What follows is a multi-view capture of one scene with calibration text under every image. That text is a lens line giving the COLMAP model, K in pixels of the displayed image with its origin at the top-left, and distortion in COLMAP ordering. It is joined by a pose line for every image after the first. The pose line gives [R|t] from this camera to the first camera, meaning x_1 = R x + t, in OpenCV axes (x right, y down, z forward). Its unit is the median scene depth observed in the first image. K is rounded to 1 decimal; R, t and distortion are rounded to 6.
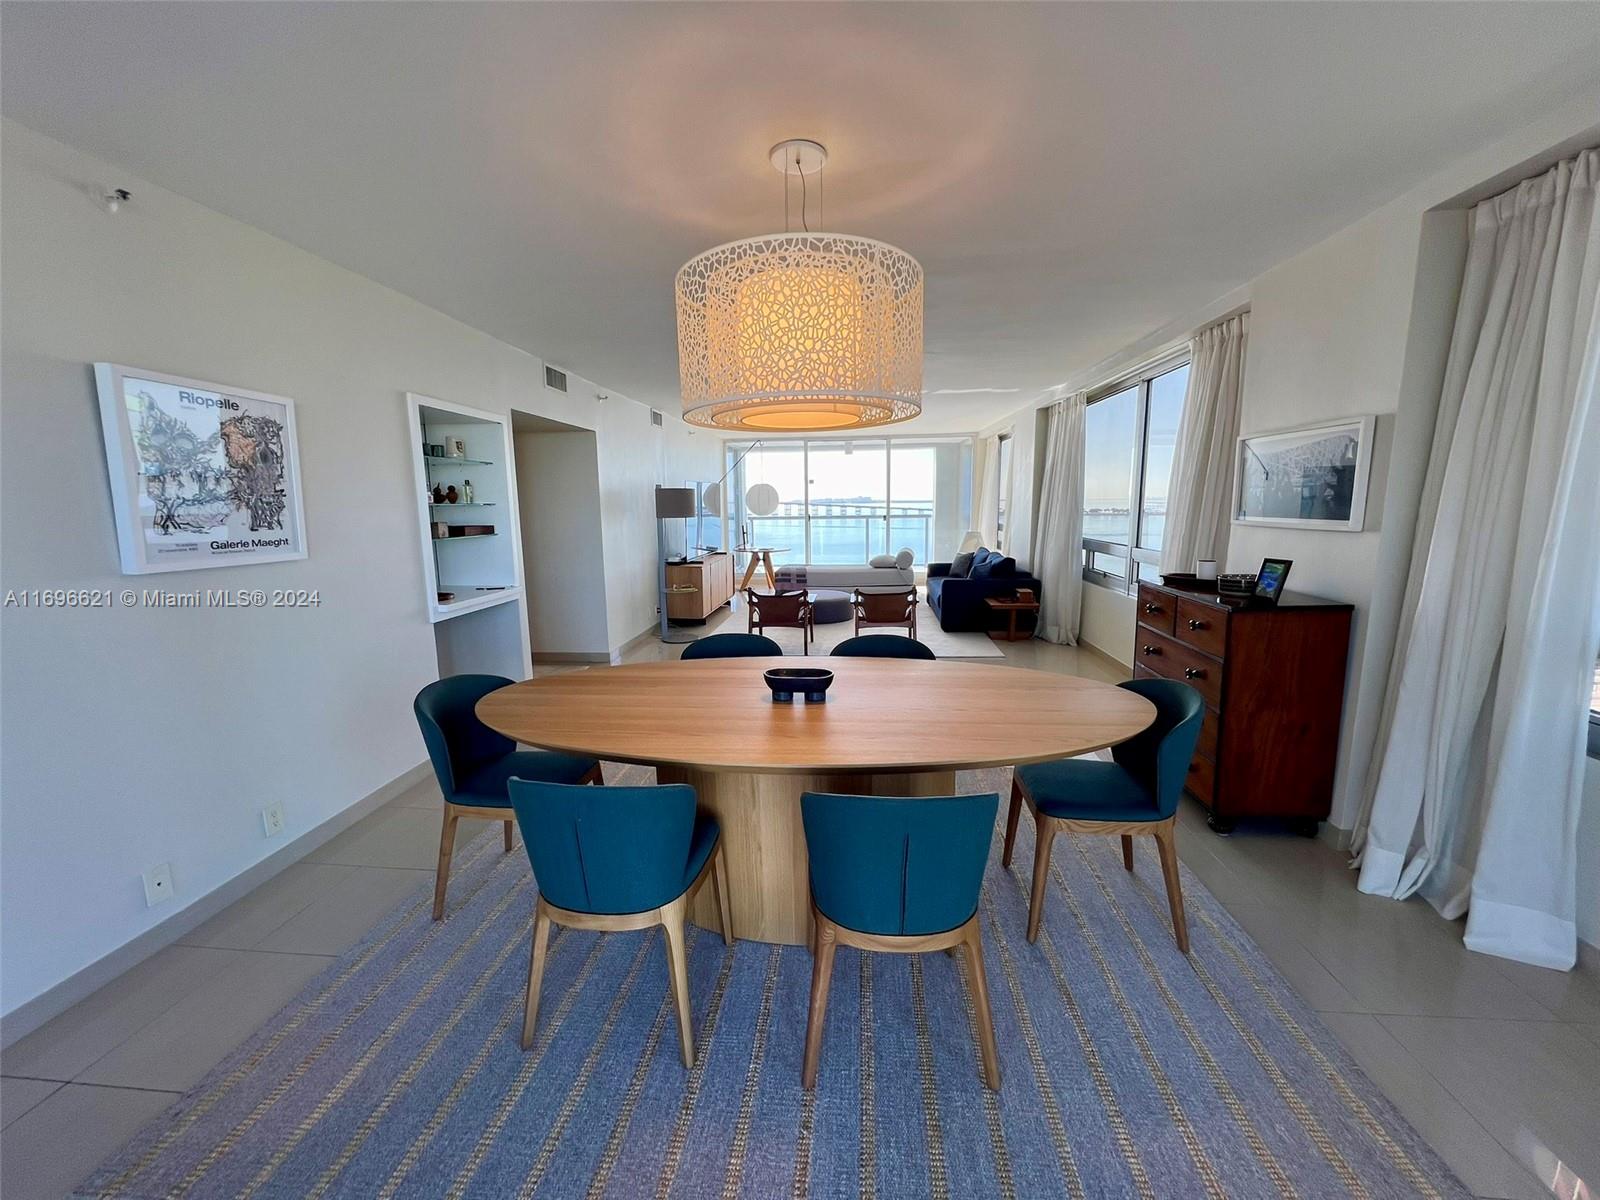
lens RADIAL K [[640.5, 0, 799.5], [0, 640.5, 606.7], [0, 0, 1]] dist [-0.001234, 0.000359]
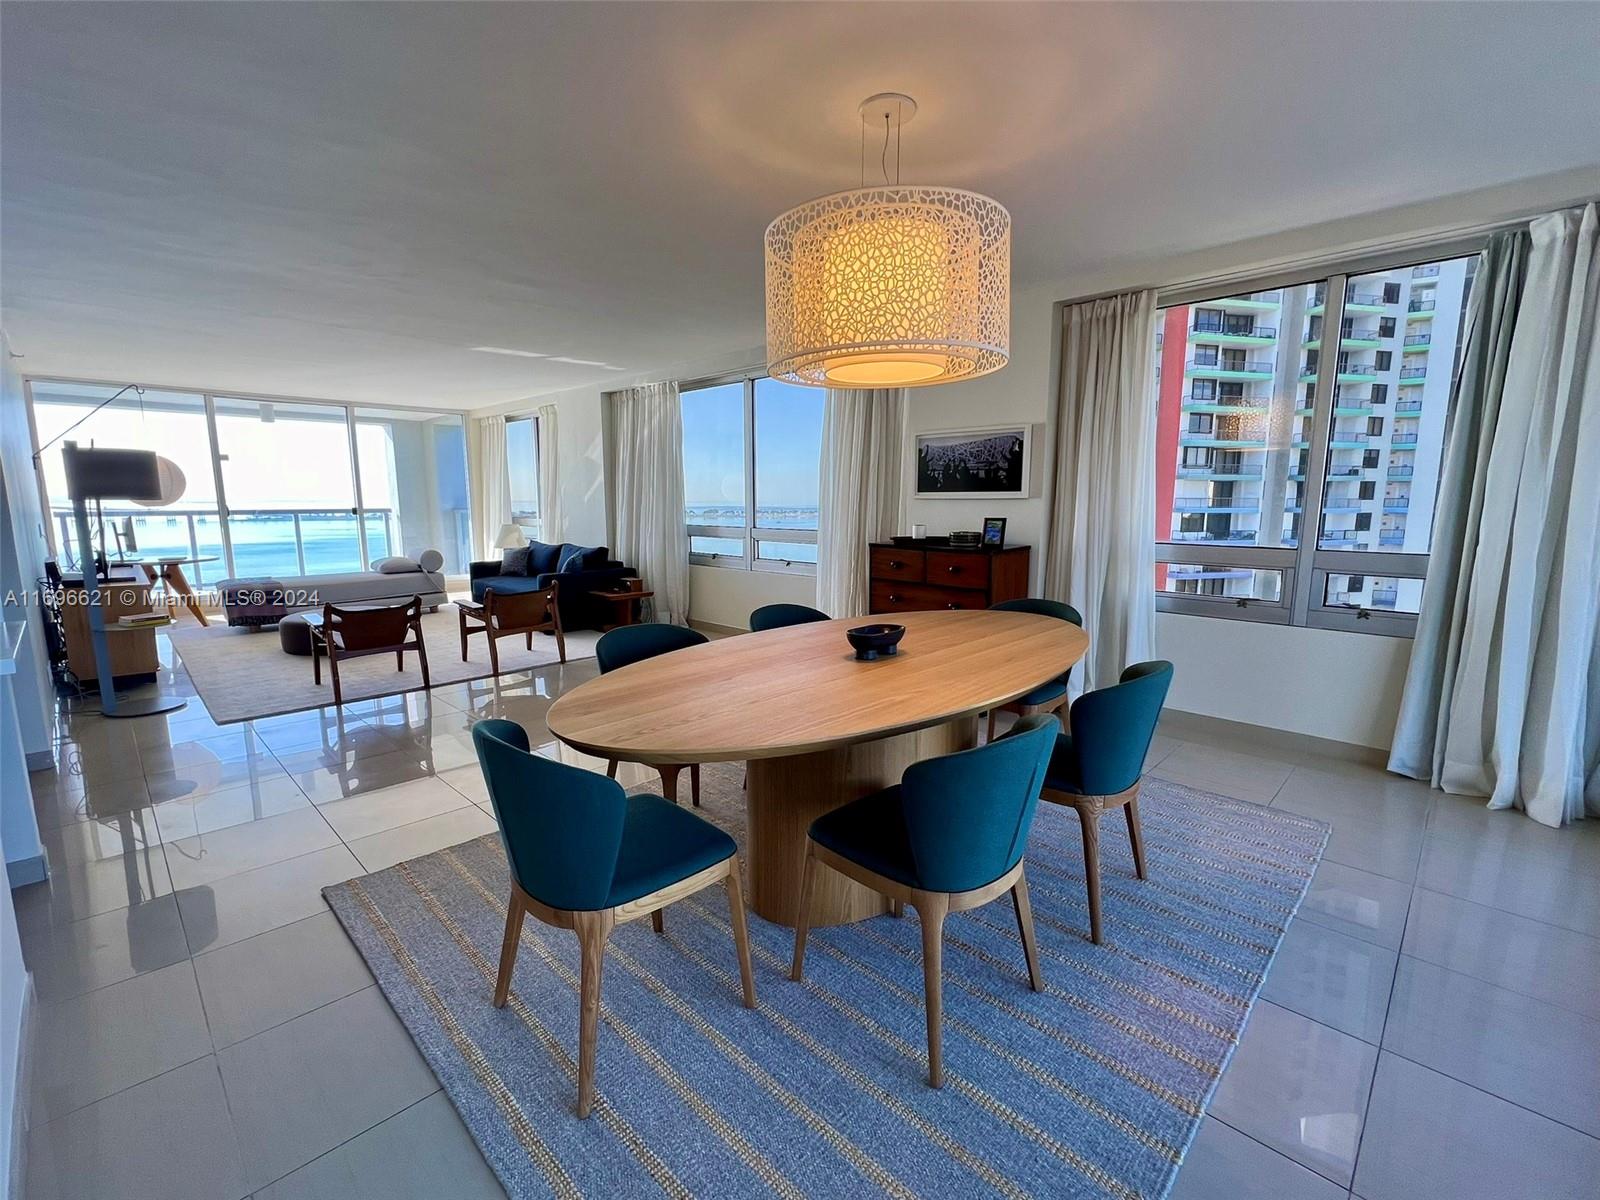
lens RADIAL K [[699.7, 0, 800.8], [0, 699.7, 605.6], [0, 0, 1]] dist [0.002196, 0.000101]
pose [[0.635909, -0.106278, 0.764411, -0.330064], [0.118711, 0.992155, 0.039187, 0.003794], [-0.762579, 0.065825, 0.643537, 0.140263]]
